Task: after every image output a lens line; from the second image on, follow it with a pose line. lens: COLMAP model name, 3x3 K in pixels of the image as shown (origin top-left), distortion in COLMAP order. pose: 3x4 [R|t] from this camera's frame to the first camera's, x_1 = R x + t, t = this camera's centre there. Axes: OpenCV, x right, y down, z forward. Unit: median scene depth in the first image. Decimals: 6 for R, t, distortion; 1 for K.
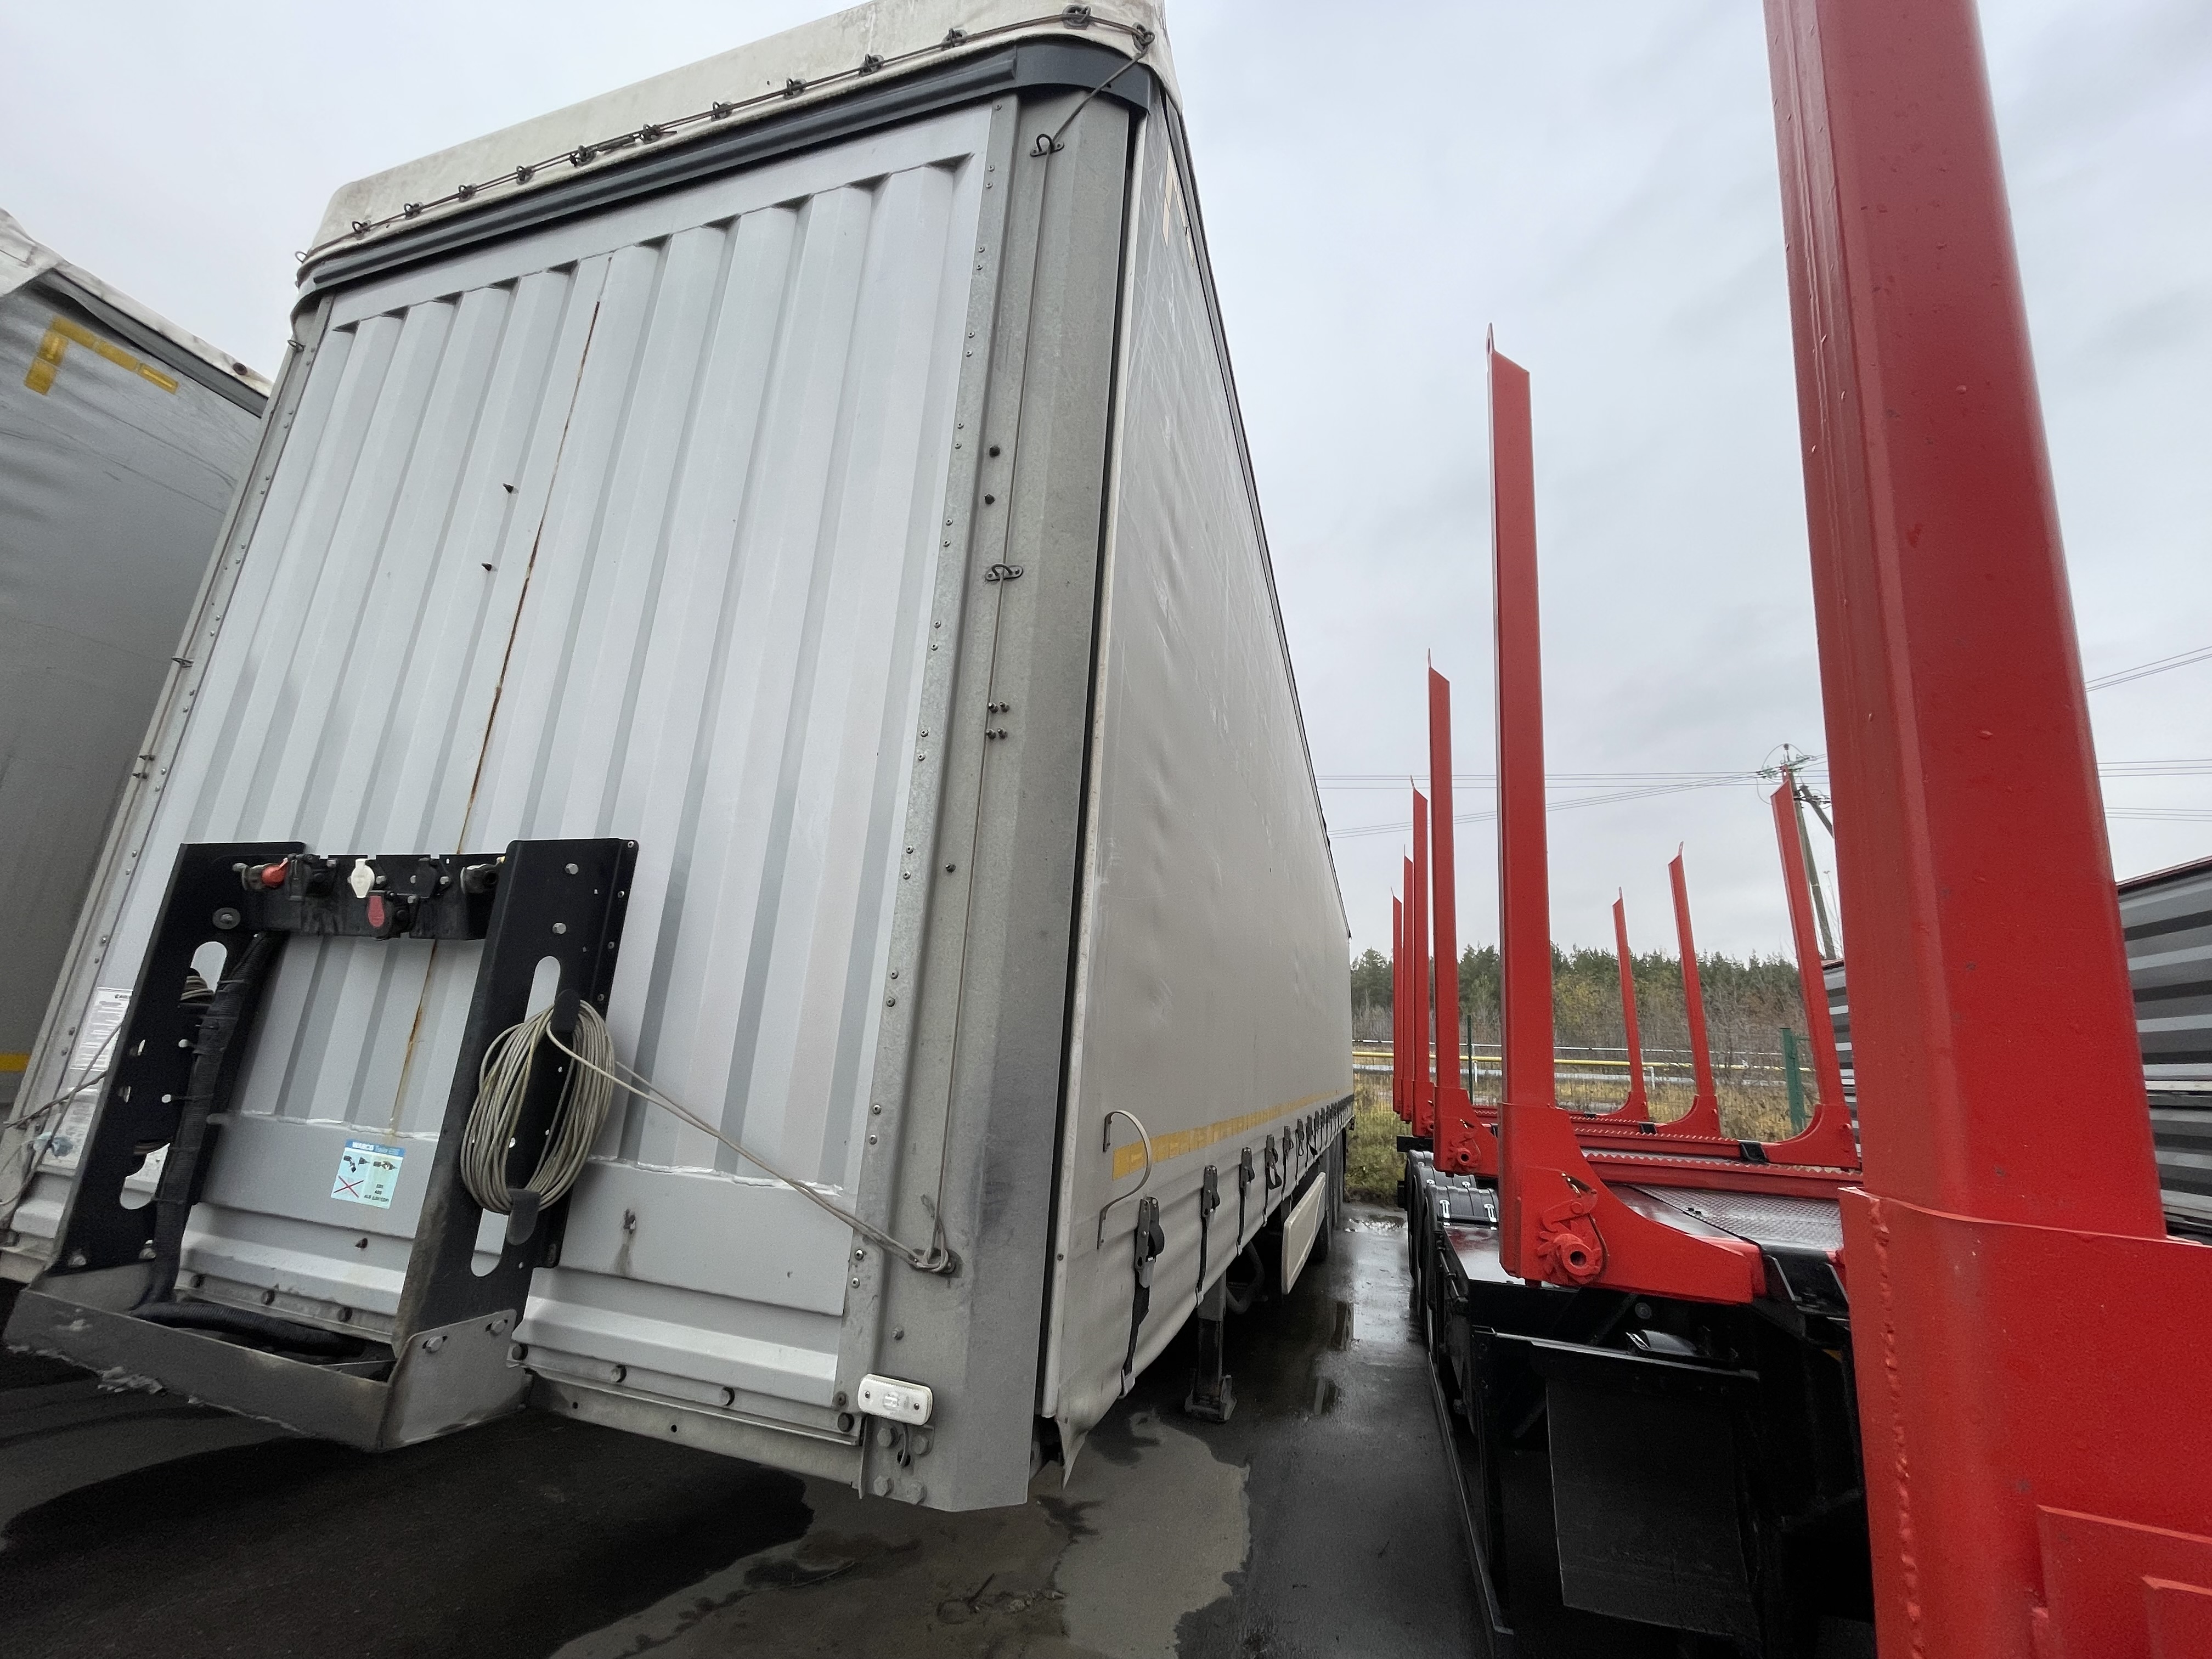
lens RADIAL K [[890.7, 0, 1080.0], [0, 890.7, 821.0], [0, 0, 1]] dist [-0.003537, -0.000143]
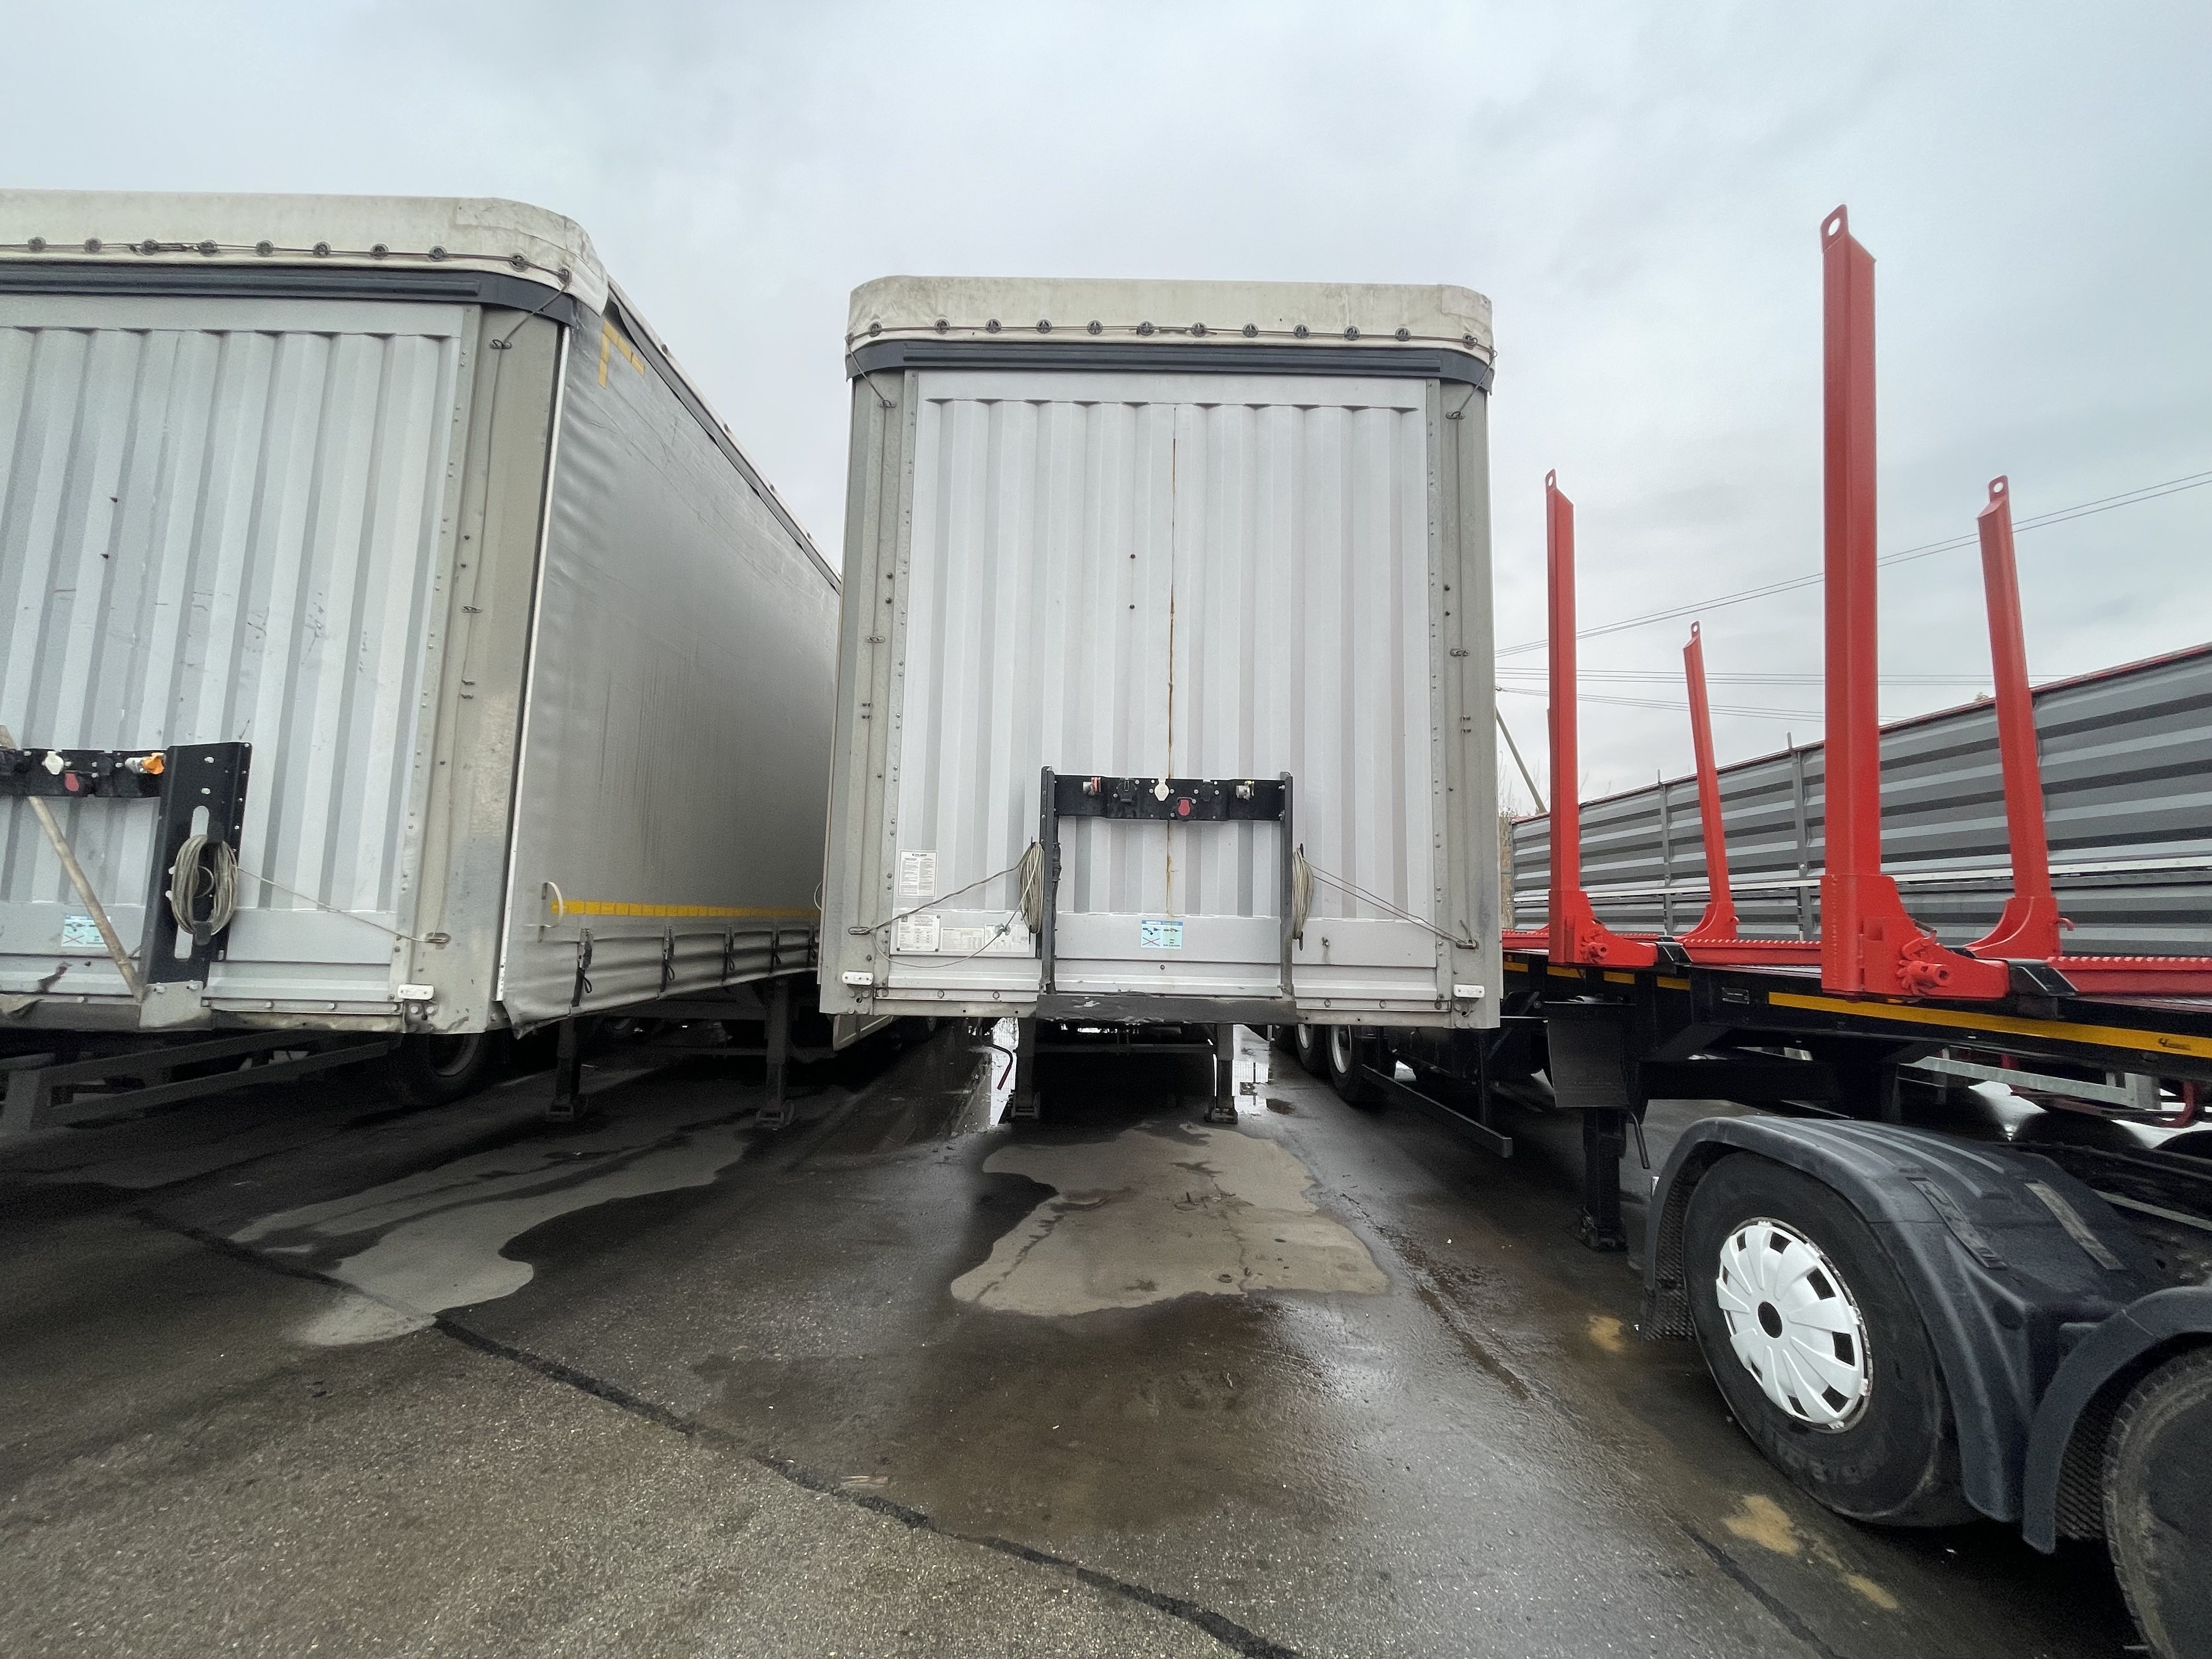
lens RADIAL K [[890.7, 0, 1102.1], [0, 890.7, 823.8], [0, 0, 1]] dist [-0.003537, -0.000143]
pose [[0.949912, -0.011419, 0.312308, 0.583548], [-0.038442, 0.987474, 0.153030, -0.159586], [-0.310143, -0.157370, 0.937574, -1.258866]]
